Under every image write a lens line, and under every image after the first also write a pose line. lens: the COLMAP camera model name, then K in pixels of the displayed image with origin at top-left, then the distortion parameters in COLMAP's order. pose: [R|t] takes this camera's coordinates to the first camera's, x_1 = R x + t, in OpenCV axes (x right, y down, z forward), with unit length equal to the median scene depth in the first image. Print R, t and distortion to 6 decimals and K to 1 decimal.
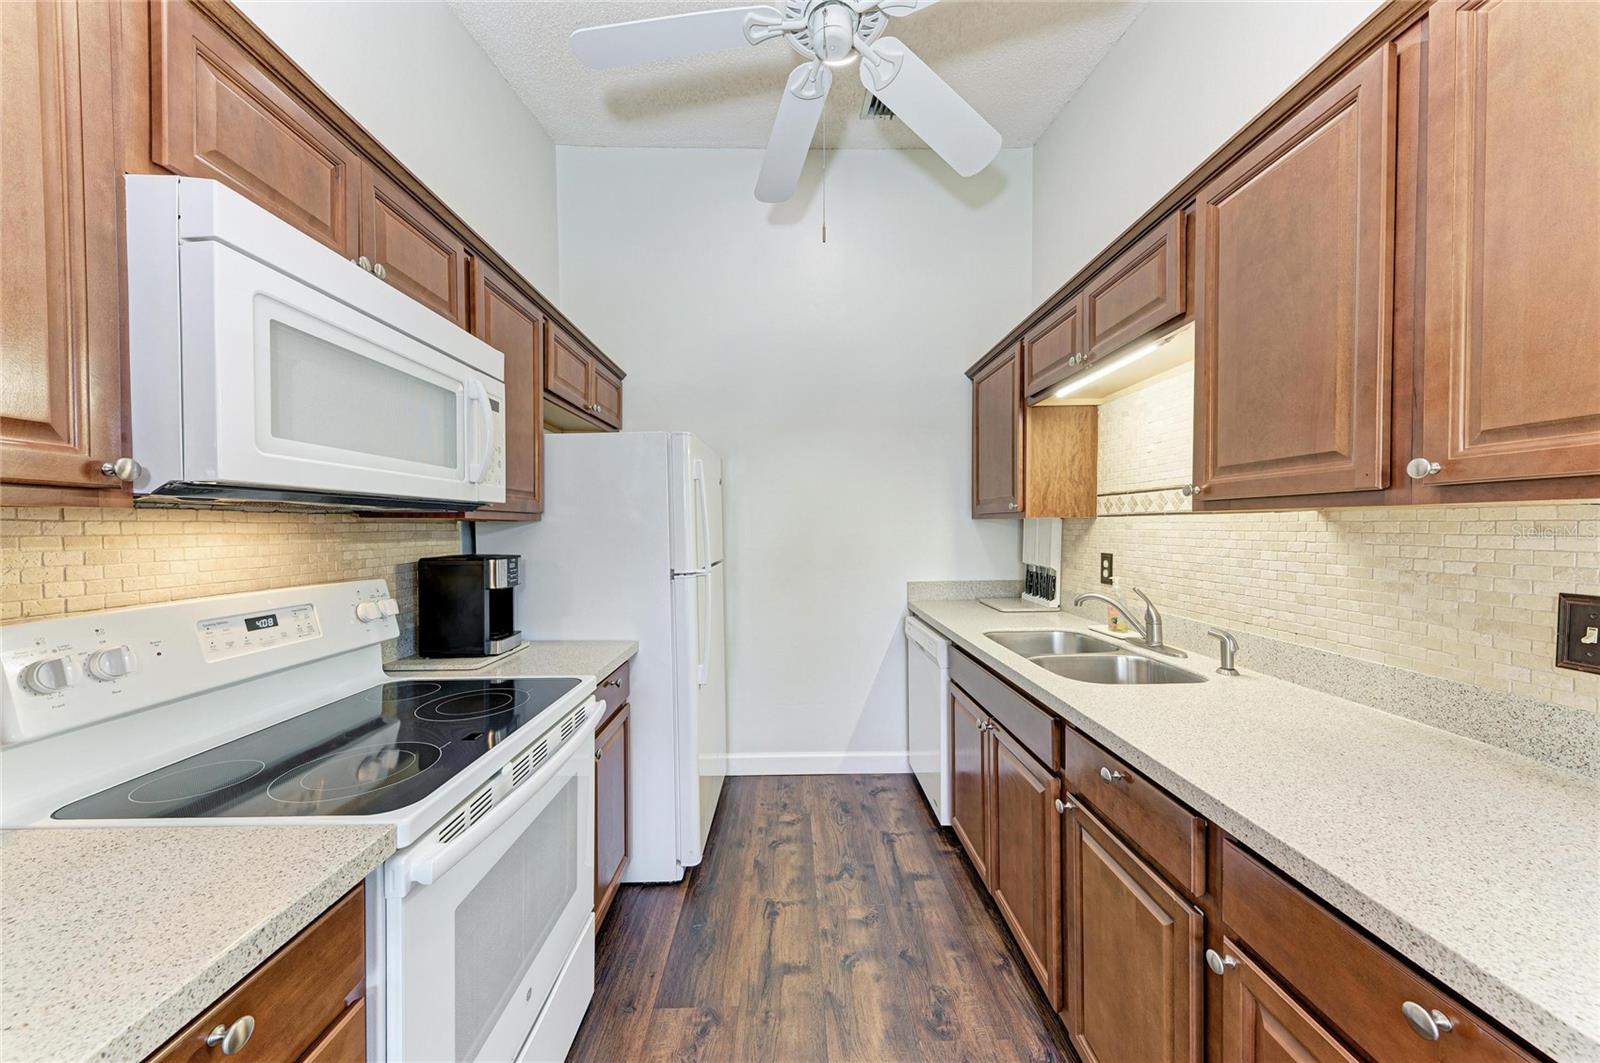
lens RADIAL K [[541.5, 0, 794.9], [0, 541.5, 545.5], [0, 0, 1]] dist [0.015701, -0.002808]
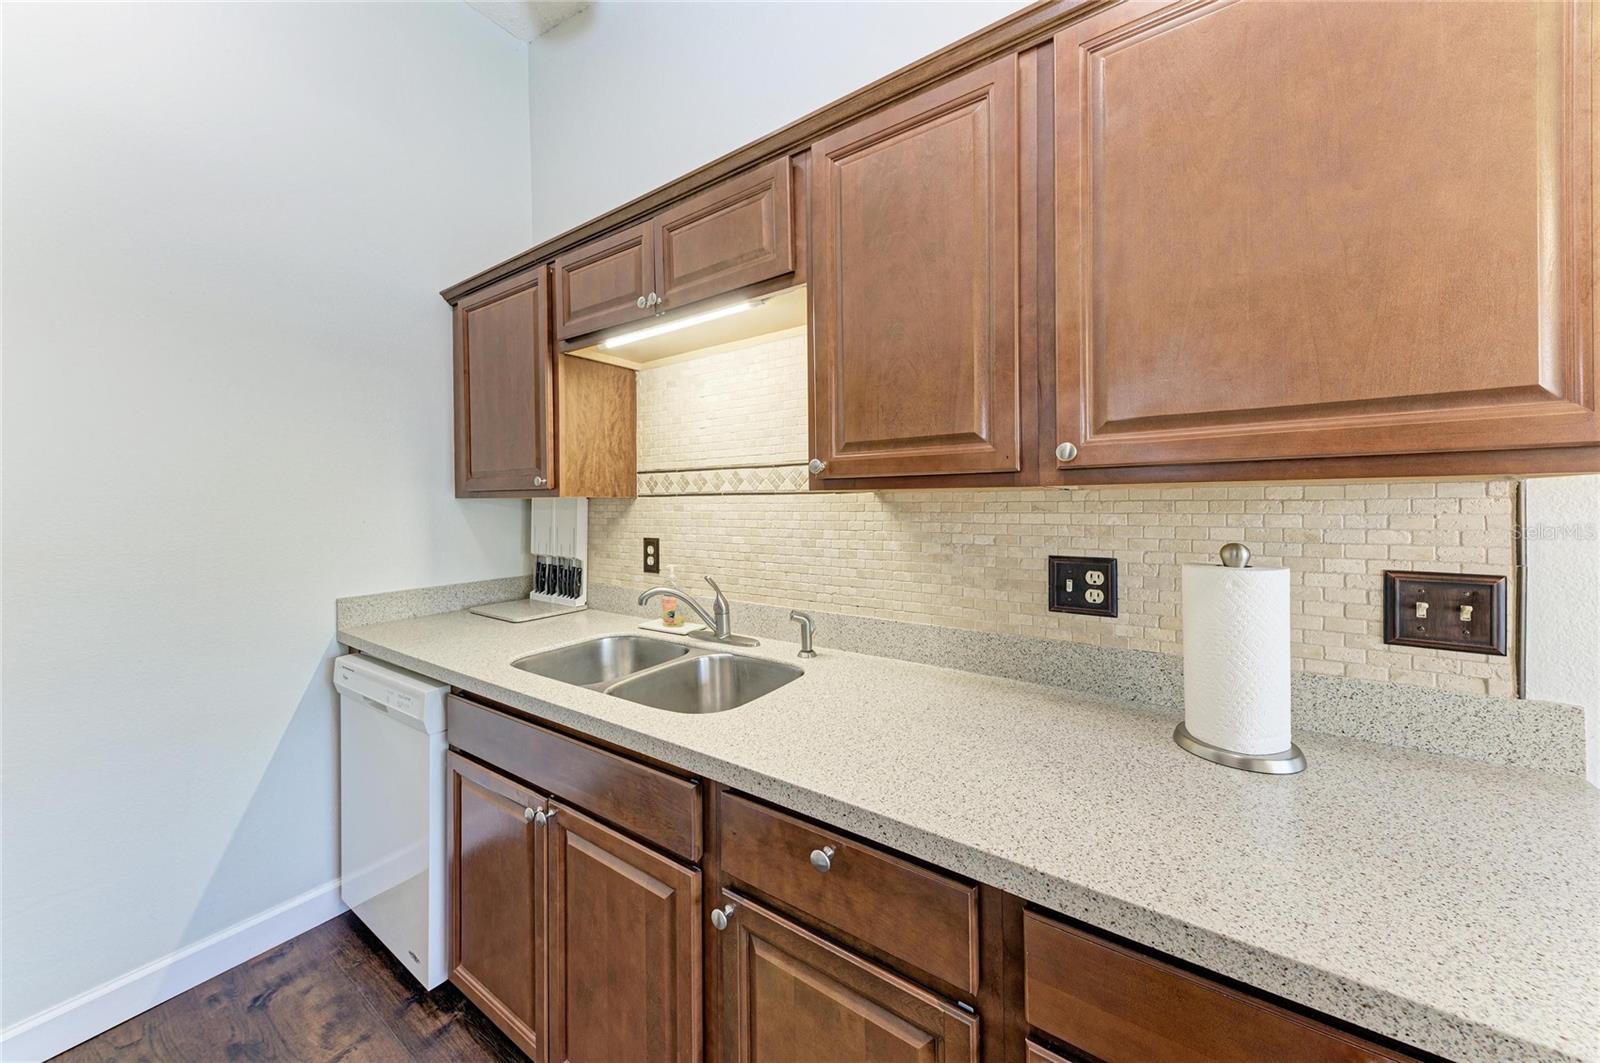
lens RADIAL K [[541.5, 0, 829.0], [0, 541.5, 505.1], [0, 0, 1]] dist [0.015701, -0.002808]
pose [[0.551186, 0.002157, 0.834379, -0.005260], [0.032788, 0.999168, -0.024243, -0.012278], [-0.833738, 0.040720, 0.550657, 0.391172]]
